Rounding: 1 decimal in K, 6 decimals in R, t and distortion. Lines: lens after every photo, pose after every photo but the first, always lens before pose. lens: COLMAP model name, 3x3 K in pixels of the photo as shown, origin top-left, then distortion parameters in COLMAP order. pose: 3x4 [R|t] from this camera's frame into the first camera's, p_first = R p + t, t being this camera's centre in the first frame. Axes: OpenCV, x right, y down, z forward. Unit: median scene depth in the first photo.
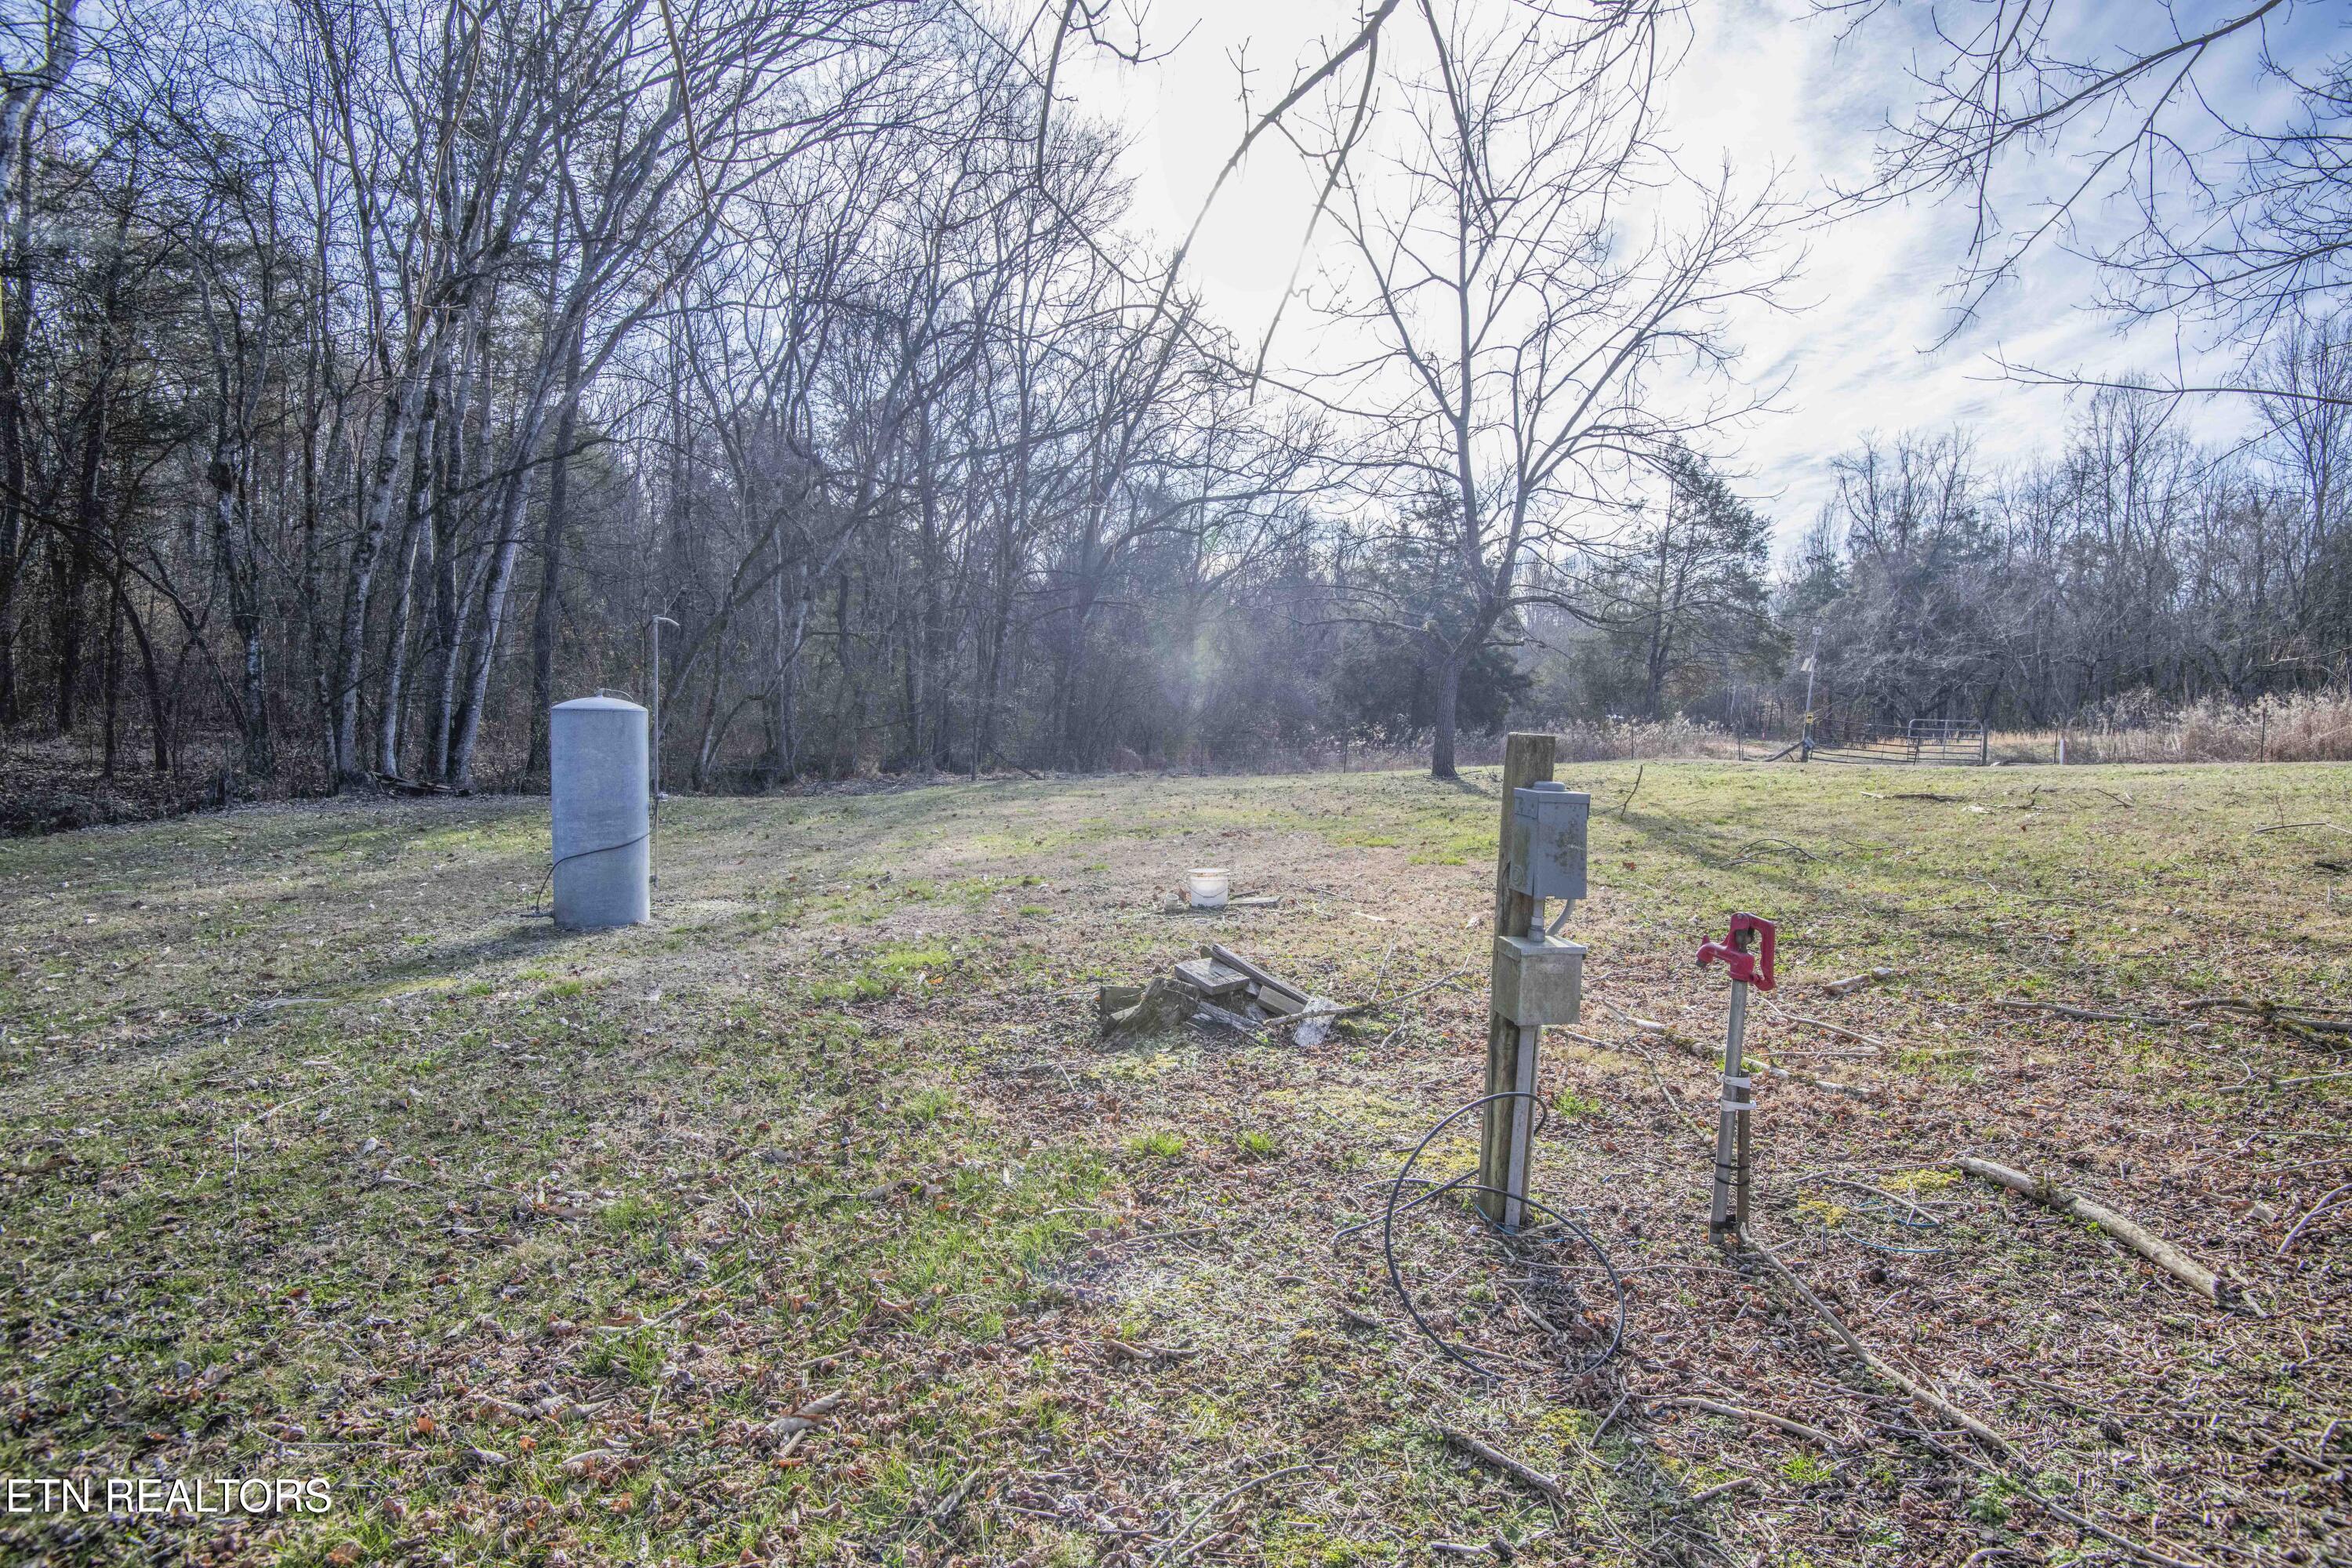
lens RADIAL K [[1081.5, 0, 1168.4], [0, 1081.5, 780.2], [0, 0, 1]] dist [-0.043193, -0.001630]
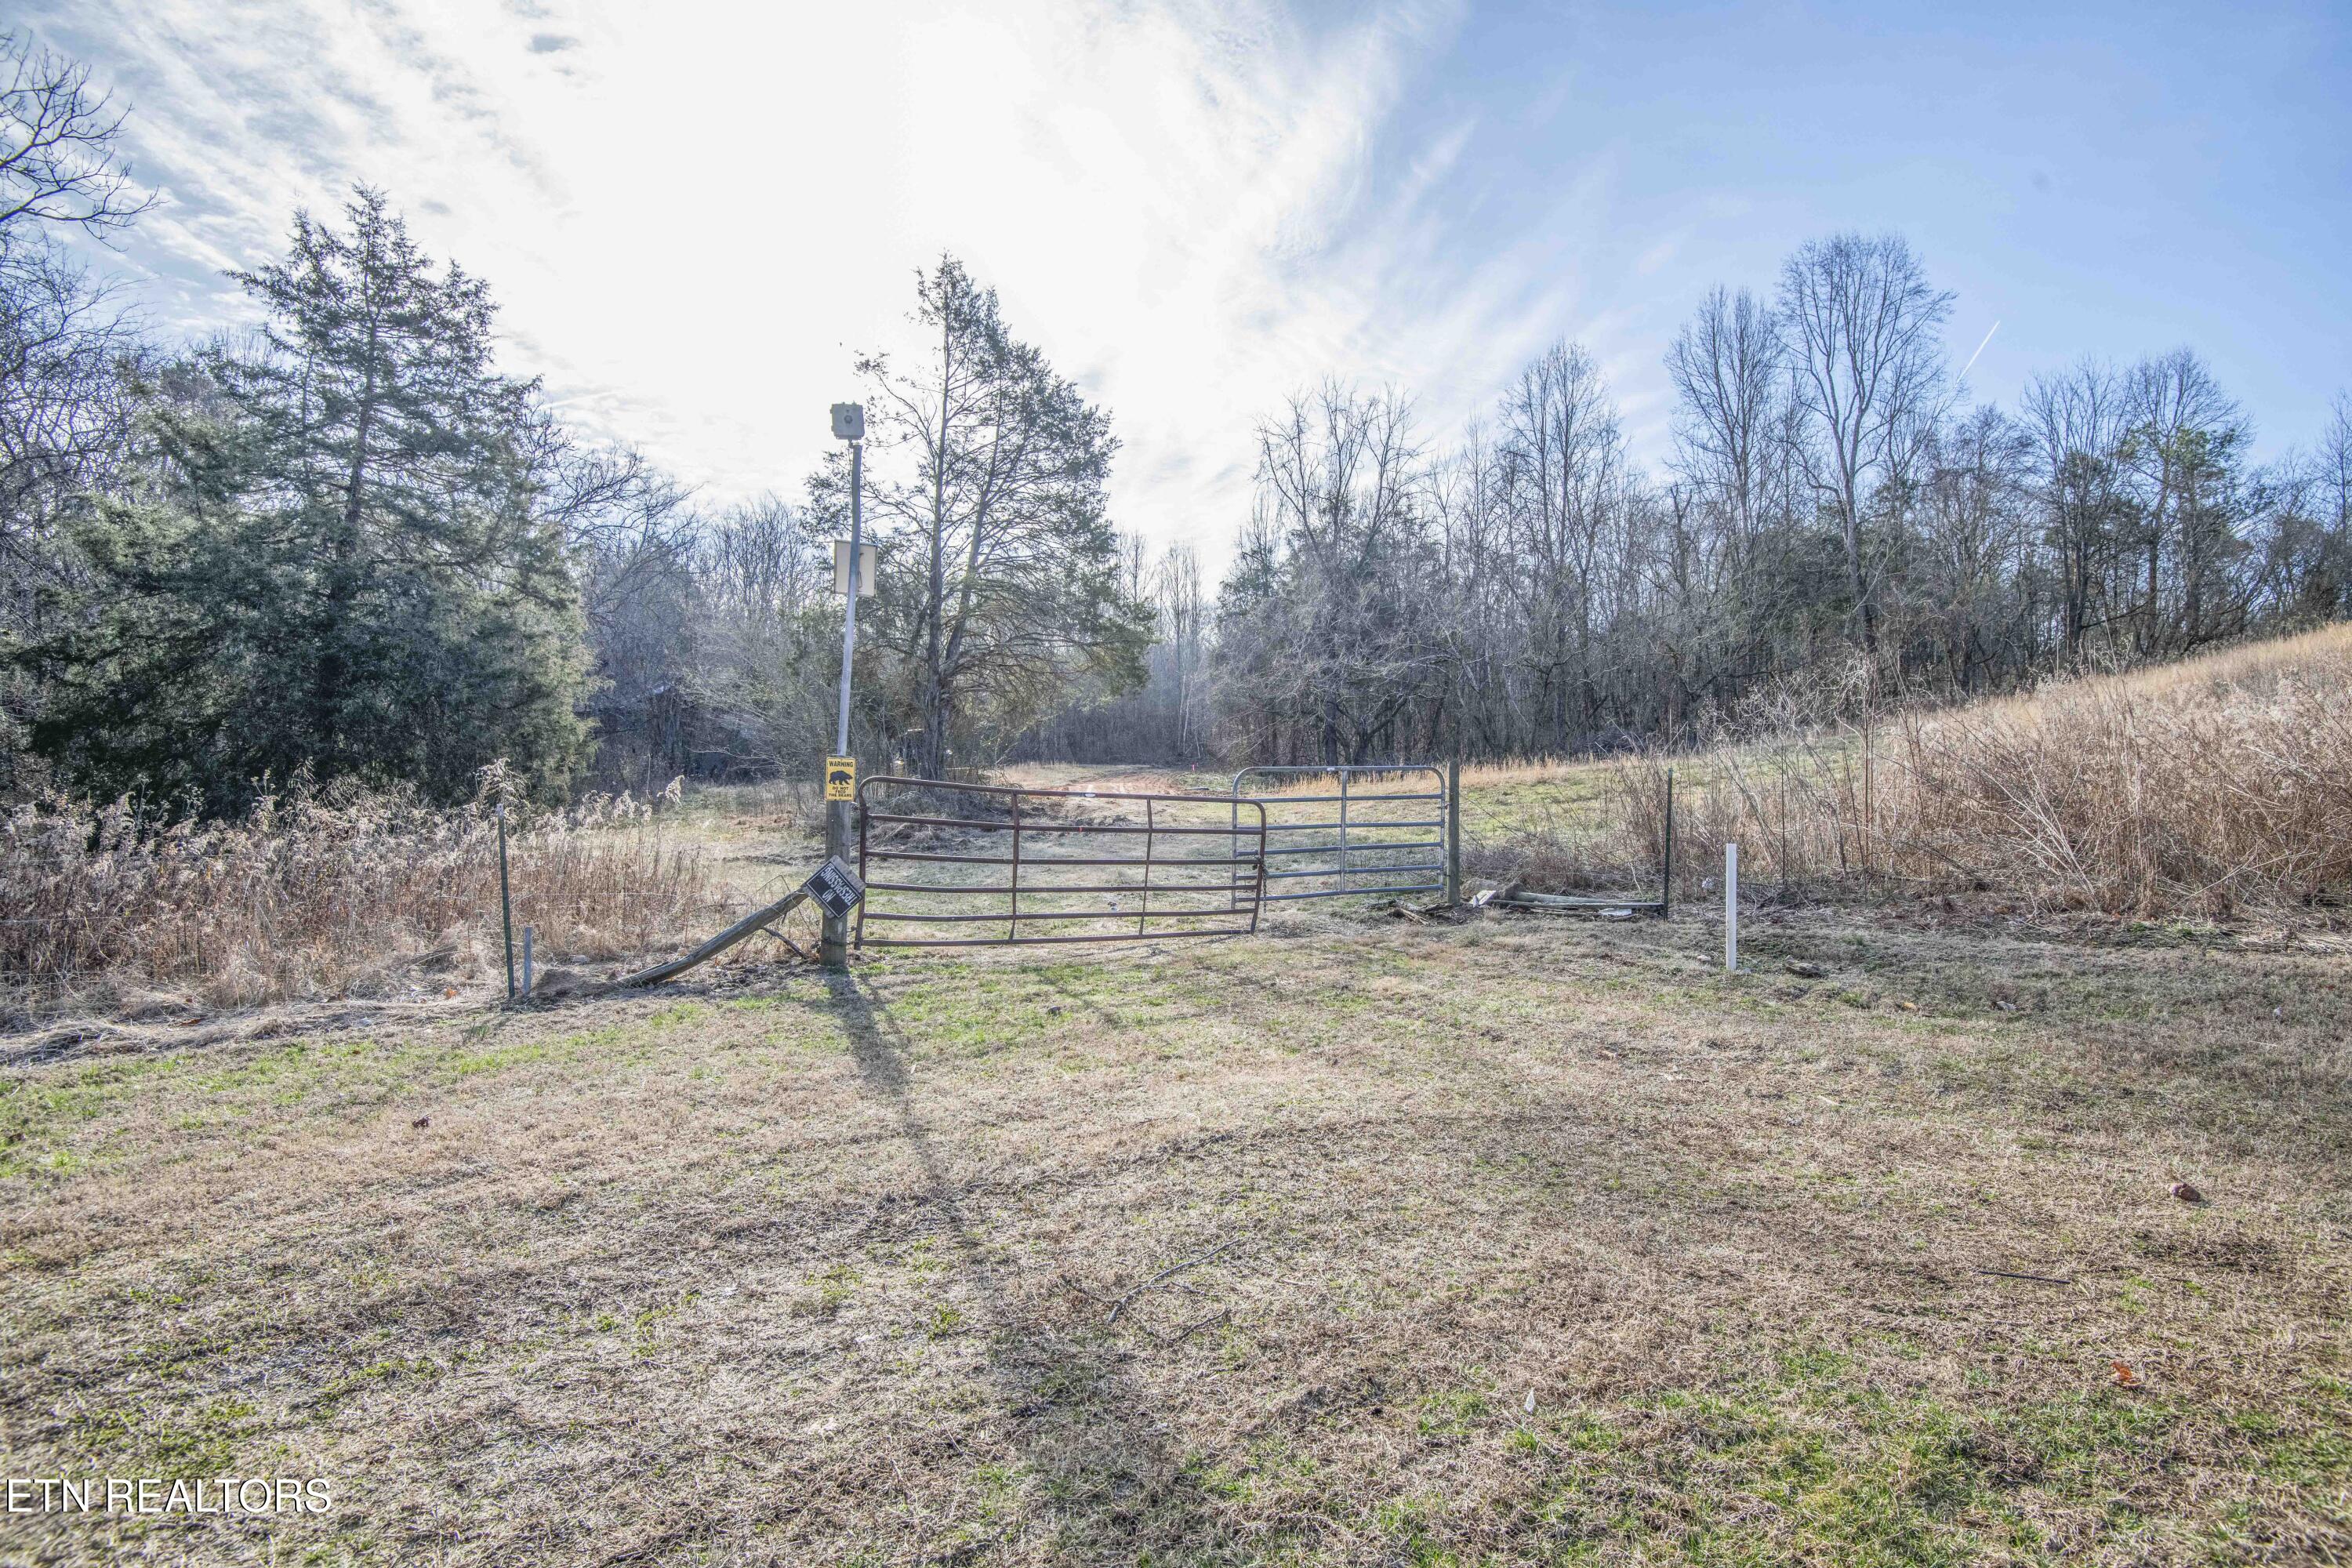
lens RADIAL K [[1081.5, 0, 1179.5], [0, 1081.5, 790.5], [0, 0, 1]] dist [-0.043193, -0.001630]
pose [[0.908773, -0.038142, 0.415544, 0.241625], [0.046773, 0.998849, -0.010607, -0.019371], [-0.414661, 0.029076, 0.909511, 0.312074]]
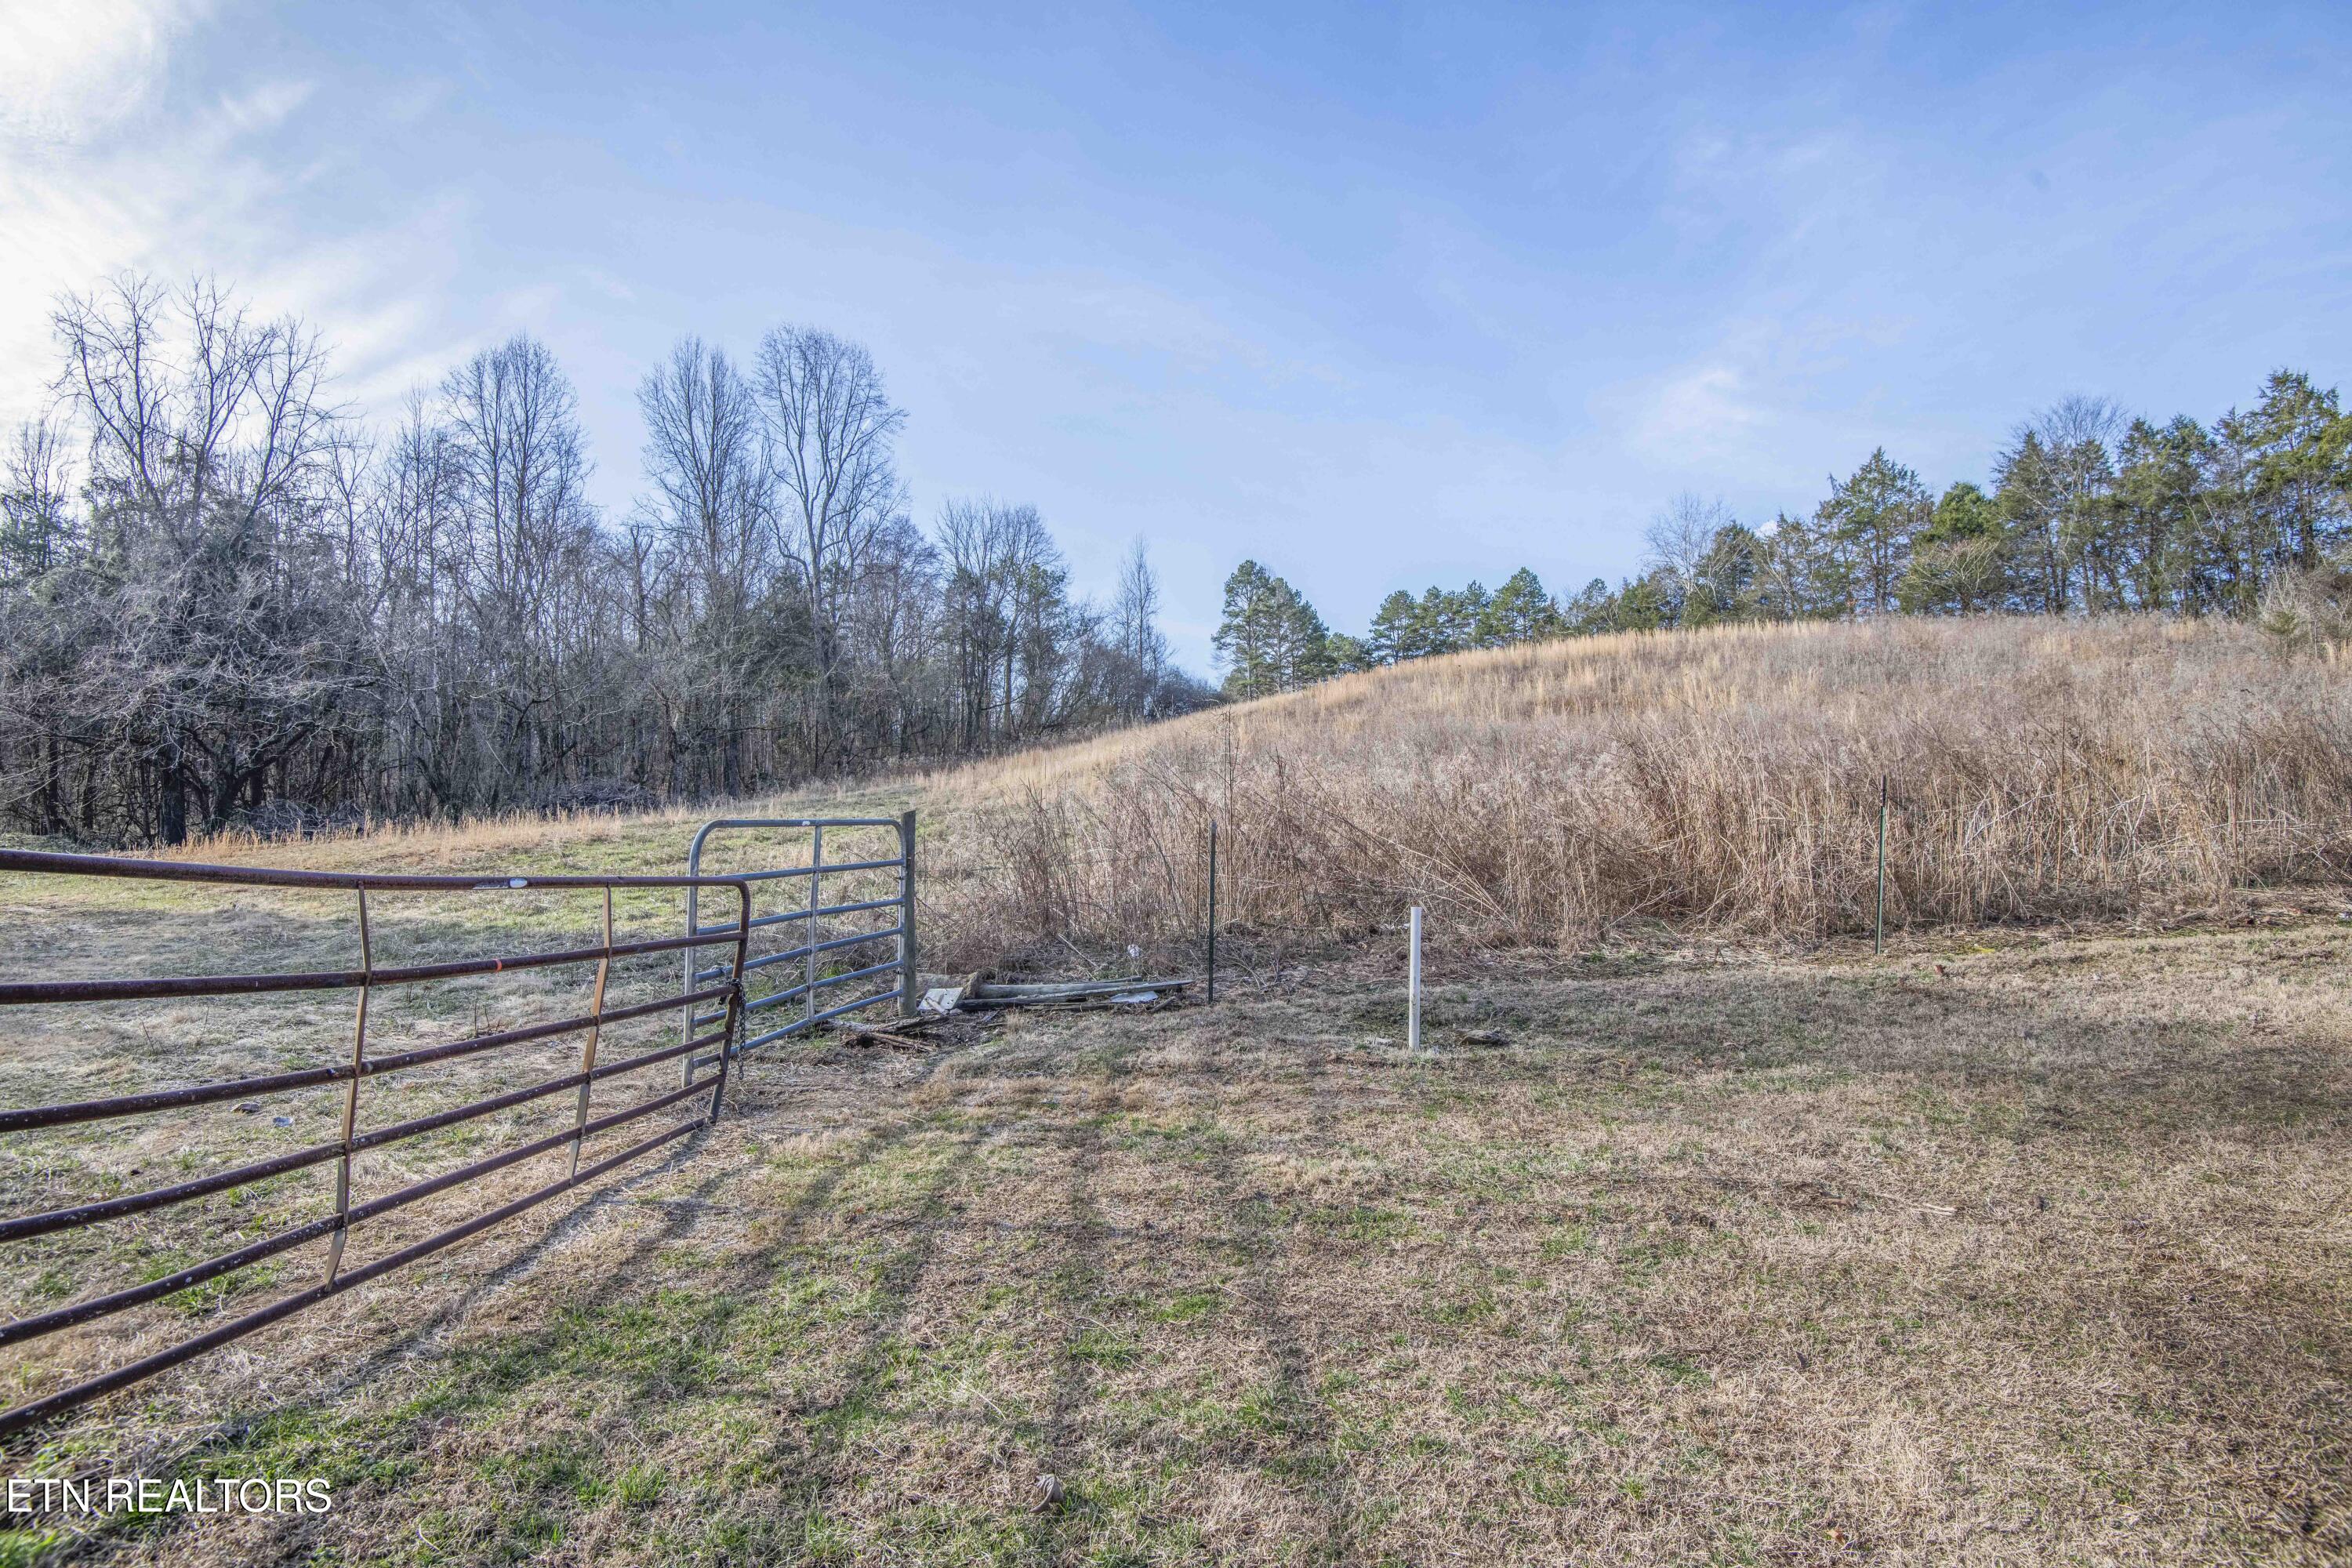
lens RADIAL K [[1081.5, 0, 1188.6], [0, 1081.5, 790.6], [0, 0, 1]] dist [-0.043193, -0.001630]
pose [[0.175145, 0.001694, 0.984541, 0.238693], [0.051752, 0.998600, -0.010925, -0.022724], [-0.983182, 0.052865, 0.174812, 0.384327]]
